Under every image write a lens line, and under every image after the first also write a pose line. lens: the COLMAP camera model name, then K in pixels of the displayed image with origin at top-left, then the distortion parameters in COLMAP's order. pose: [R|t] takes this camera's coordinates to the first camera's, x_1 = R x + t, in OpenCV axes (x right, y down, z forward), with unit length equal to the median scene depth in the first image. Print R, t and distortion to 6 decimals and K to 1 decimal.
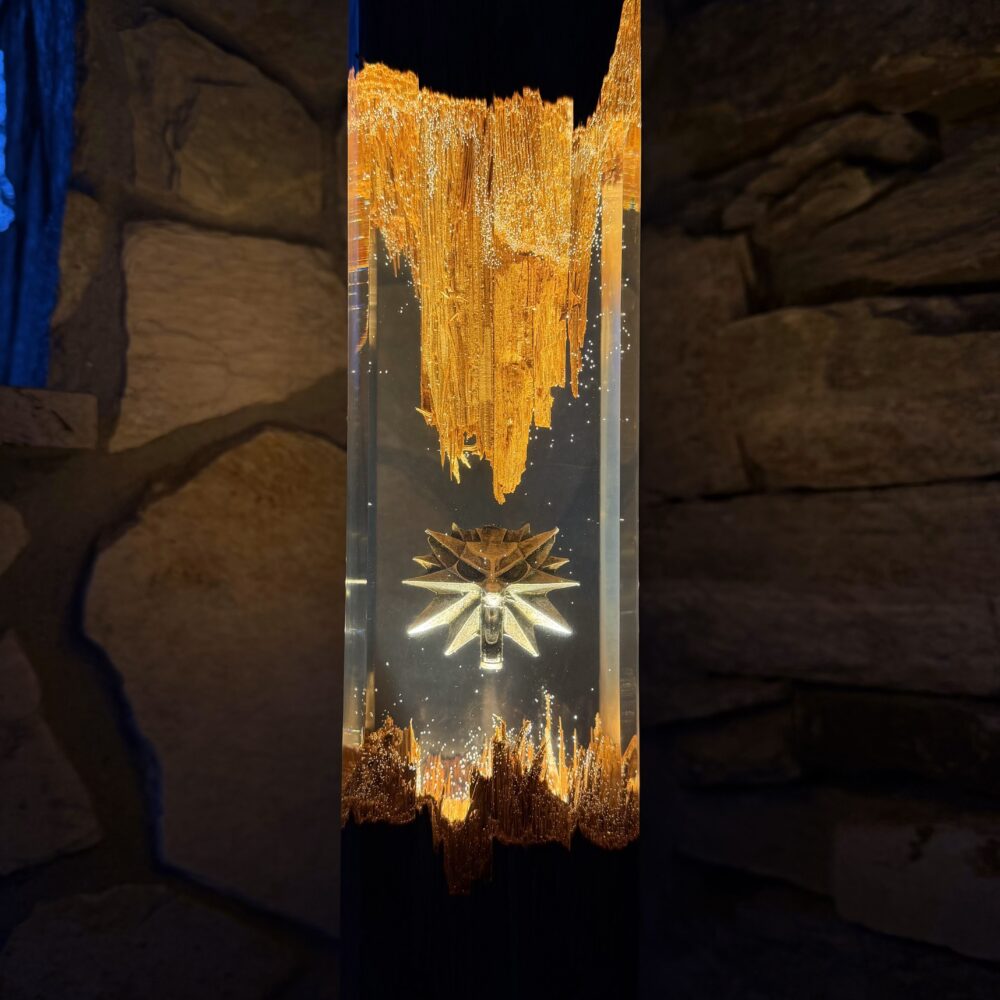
lens RADIAL K [[943.0, 0, 489.7], [0, 943.0, 498.6], [0, 0, 1]] dist [-0.031358, 0.000000]
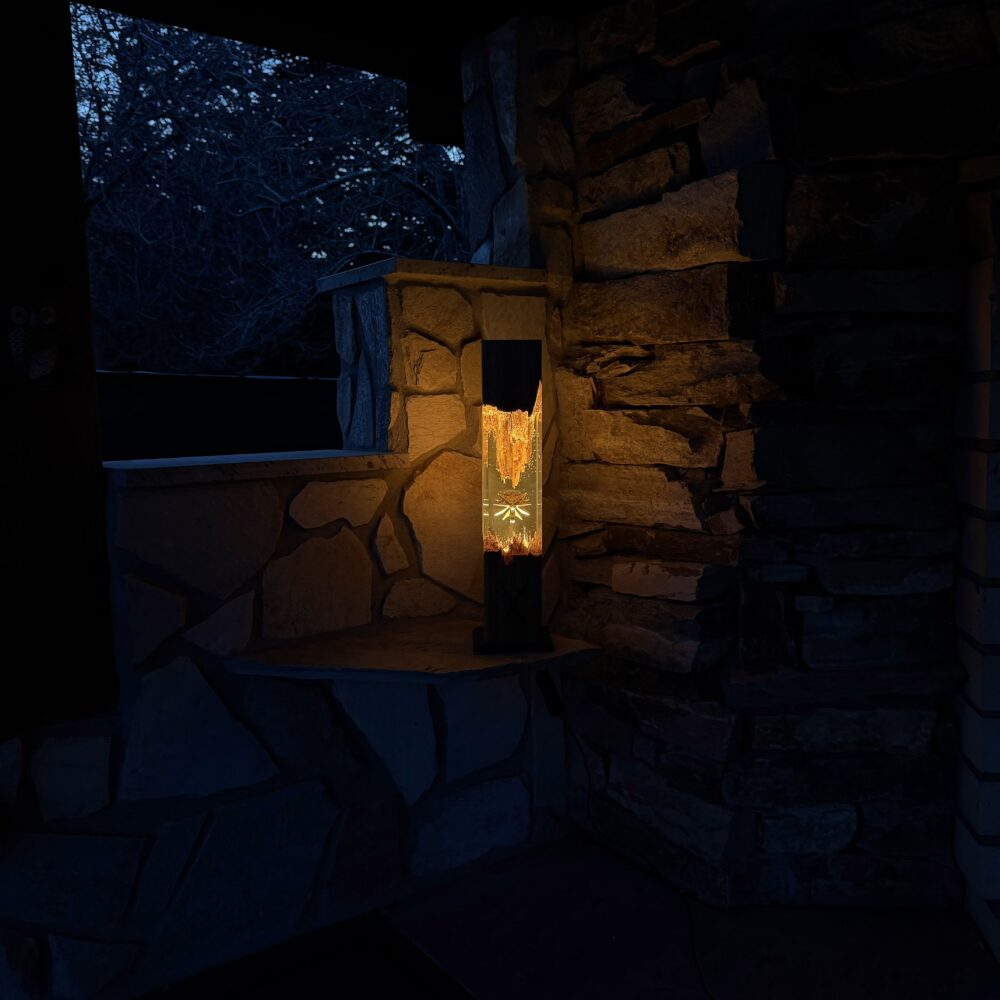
lens RADIAL K [[943.0, 0, 491.5], [0, 943.0, 517.4], [0, 0, 1]] dist [-0.031358, 0.000000]
pose [[0.999903, -0.013540, -0.003252, -0.056455], [0.013907, 0.982663, 0.184878, -0.463644], [0.000692, -0.184906, 0.982756, -2.367826]]
